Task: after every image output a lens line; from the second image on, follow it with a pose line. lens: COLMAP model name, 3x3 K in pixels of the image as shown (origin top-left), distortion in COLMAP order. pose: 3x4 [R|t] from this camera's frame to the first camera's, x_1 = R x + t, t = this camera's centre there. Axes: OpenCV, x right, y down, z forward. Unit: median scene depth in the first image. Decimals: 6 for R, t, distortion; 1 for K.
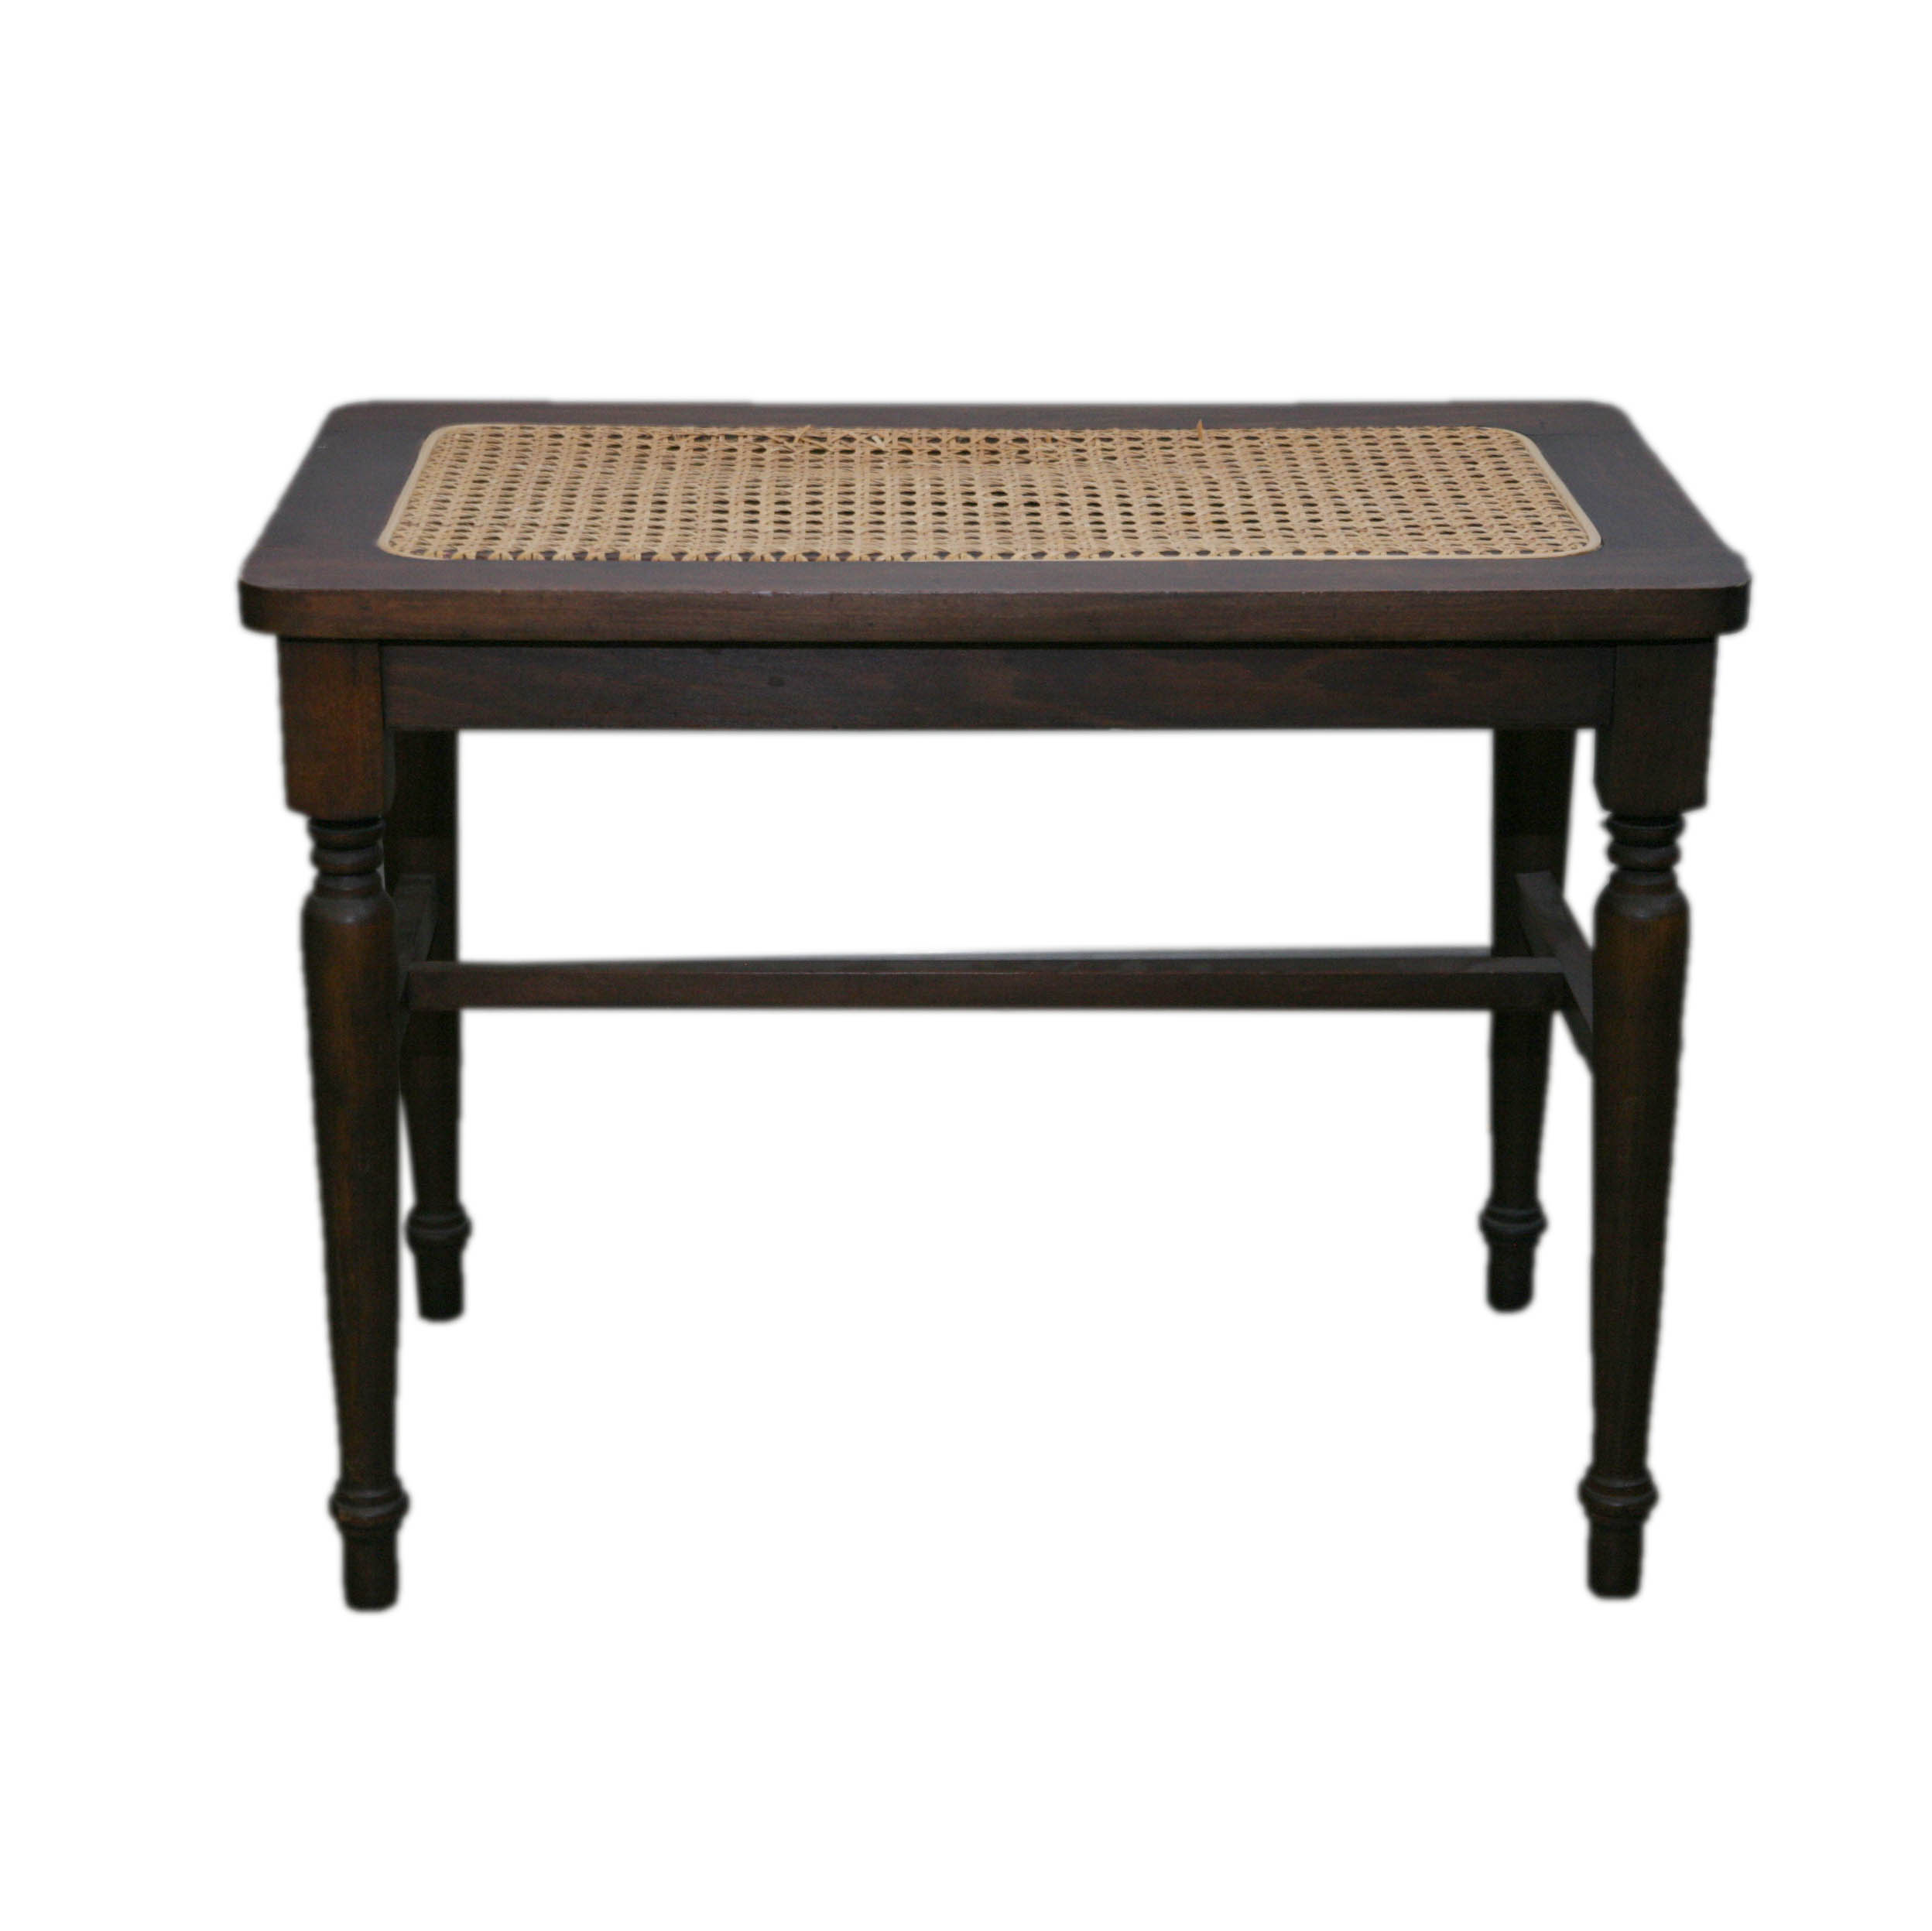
lens RADIAL K [[4047.0, 0, 962.3], [0, 4047.0, 967.6], [0, 0, 1]] dist [0.044905, 0.000000]
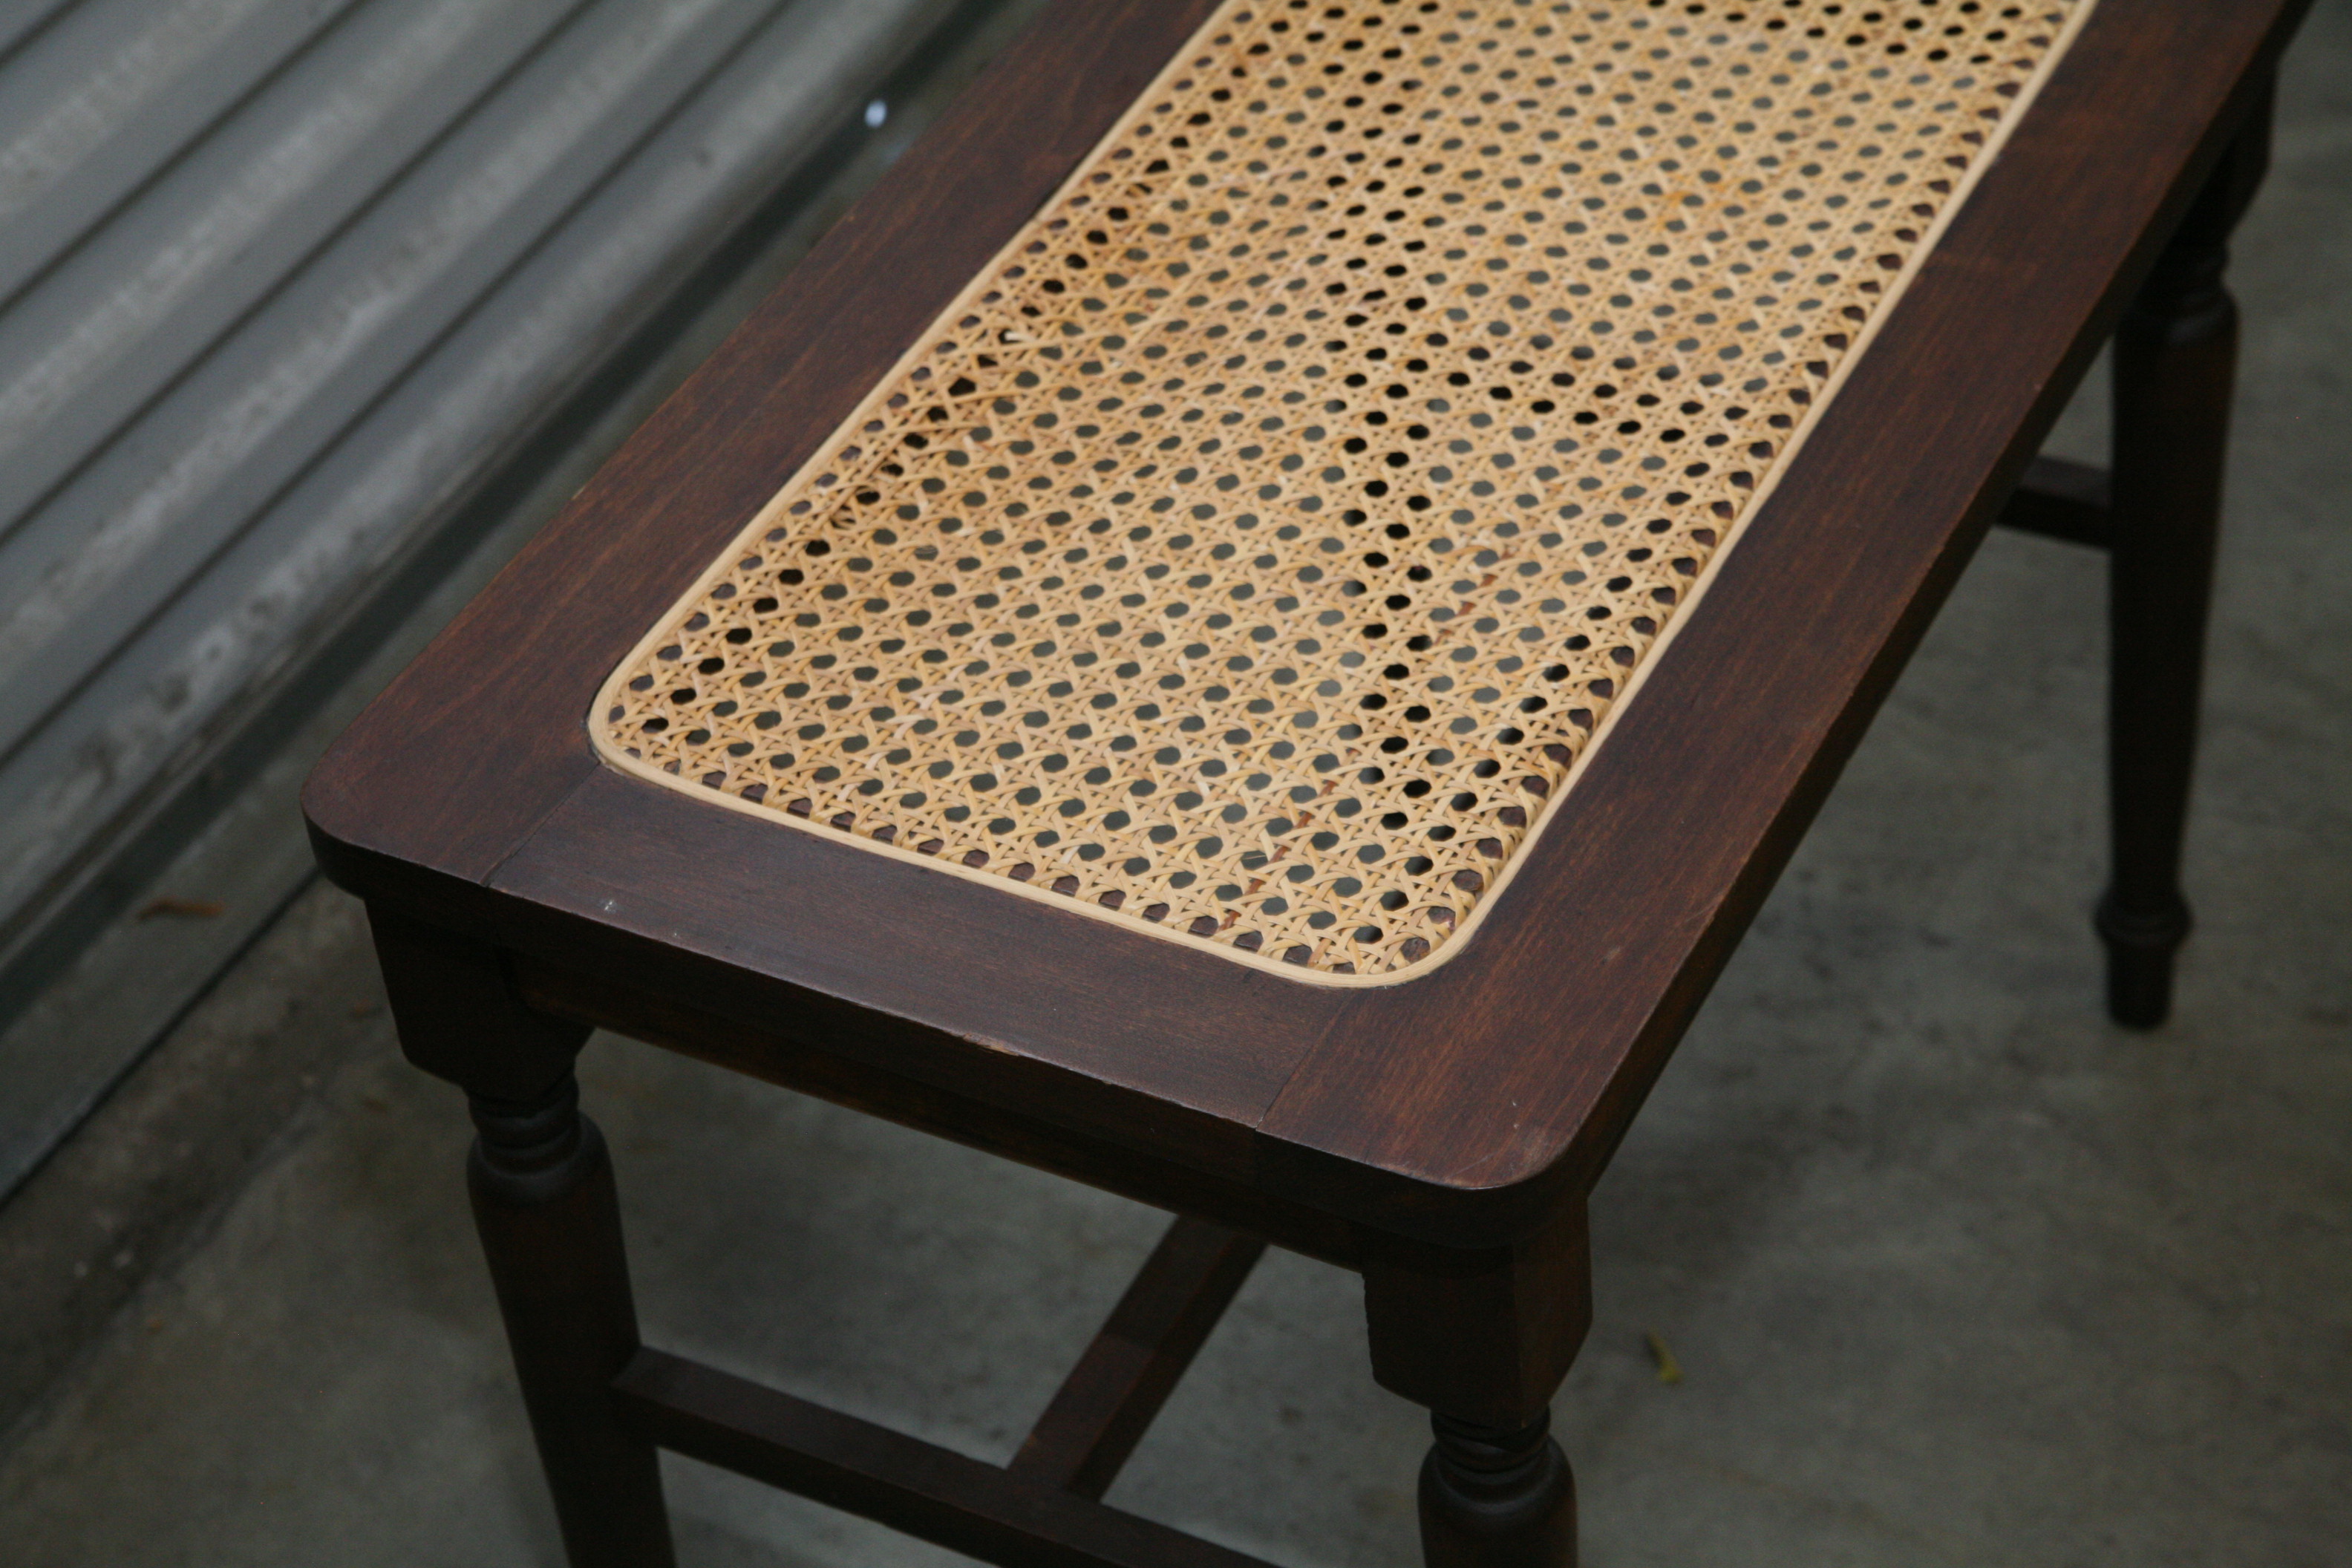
lens RADIAL K [[4576.9, 0, 1182.0], [0, 4576.9, 775.2], [0, 0, 1]] dist [0.189737, 0.000000]
pose [[0.484538, -0.604495, 0.632304, -0.554300], [0.378443, 0.796536, 0.471500, -0.447876], [-0.788672, 0.010831, 0.614719, 0.617669]]
